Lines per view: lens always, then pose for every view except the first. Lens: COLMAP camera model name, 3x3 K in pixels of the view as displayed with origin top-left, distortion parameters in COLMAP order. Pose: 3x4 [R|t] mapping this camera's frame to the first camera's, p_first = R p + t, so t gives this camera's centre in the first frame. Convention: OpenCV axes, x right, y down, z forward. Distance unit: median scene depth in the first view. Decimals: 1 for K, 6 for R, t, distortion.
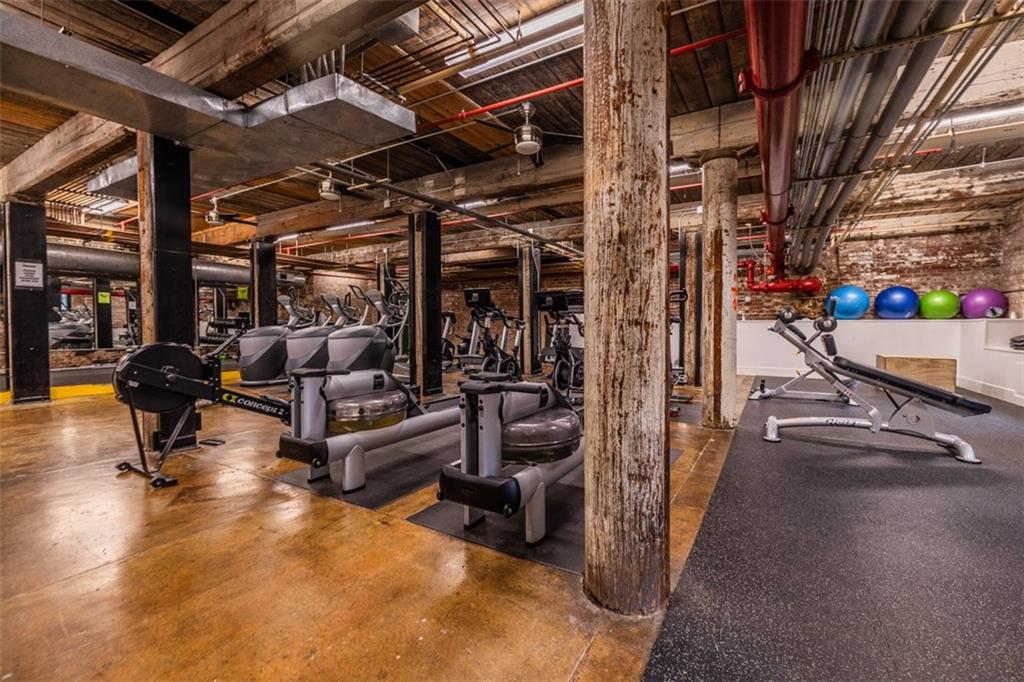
lens RADIAL K [[430.4, 0, 518.6], [0, 430.4, 332.1], [0, 0, 1]] dist [-0.000796, -0.000332]
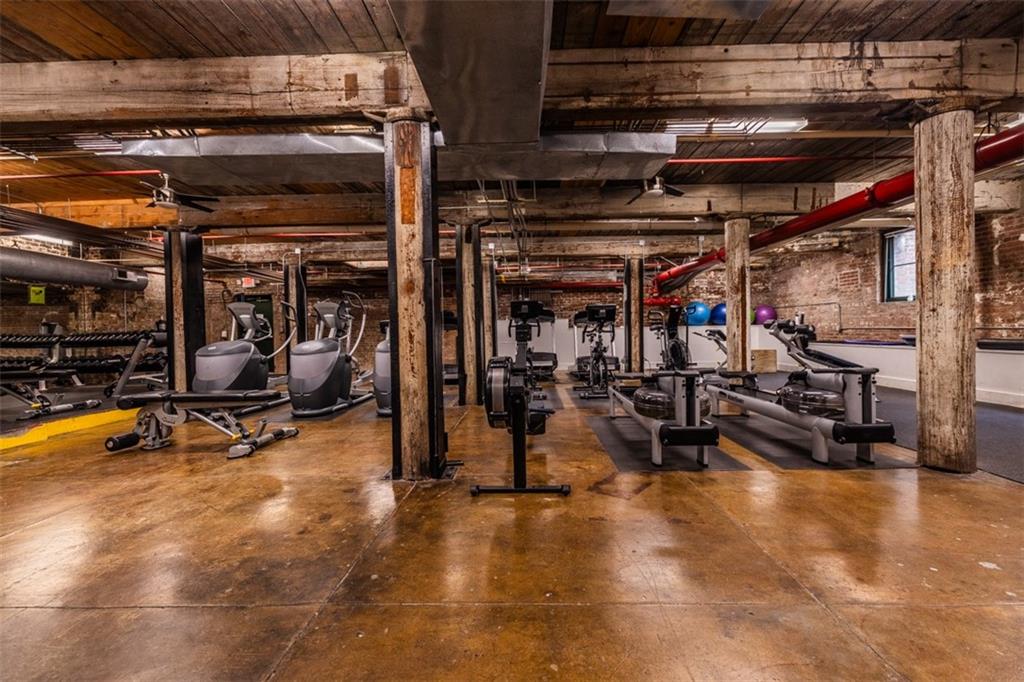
lens RADIAL K [[430.4, 0, 518.6], [0, 430.4, 332.1], [0, 0, 1]] dist [-0.000796, -0.000332]
pose [[0.870905, -0.017071, 0.491155, -0.712757], [0.025660, 0.999613, -0.010755, -0.012316], [-0.490781, 0.021970, 0.871006, 0.072537]]
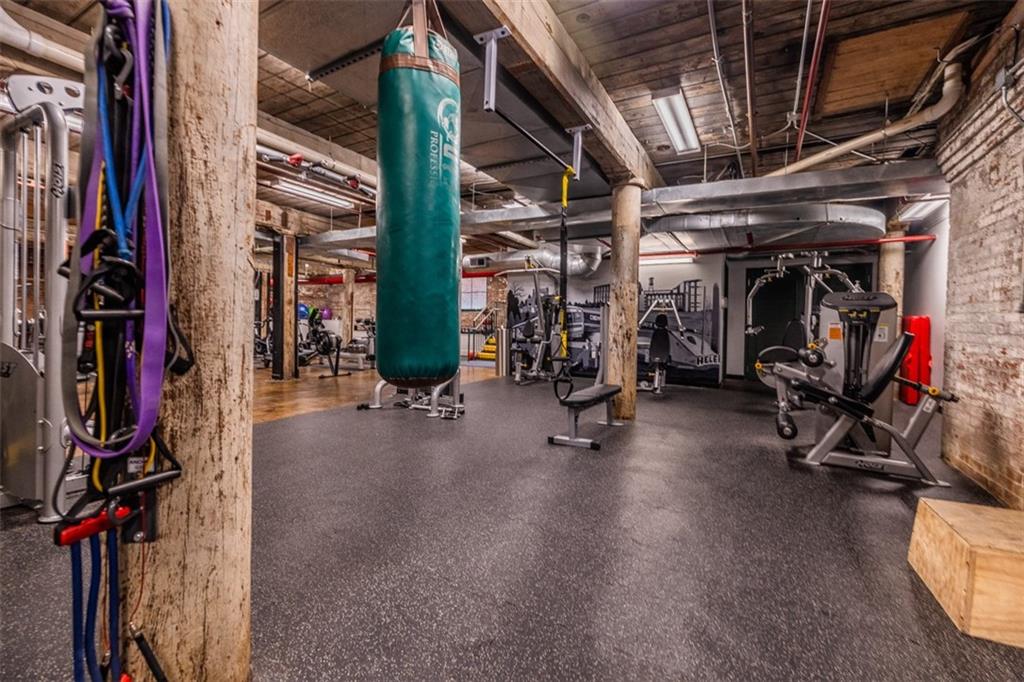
lens RADIAL K [[430.4, 0, 518.6], [0, 430.4, 332.1], [0, 0, 1]] dist [-0.000796, -0.000332]
pose [[-0.026572, -0.019683, 0.999453, -2.028220], [-0.000452, 0.999806, 0.019678, -0.011950], [-0.999647, 0.000071, -0.026575, -0.081263]]
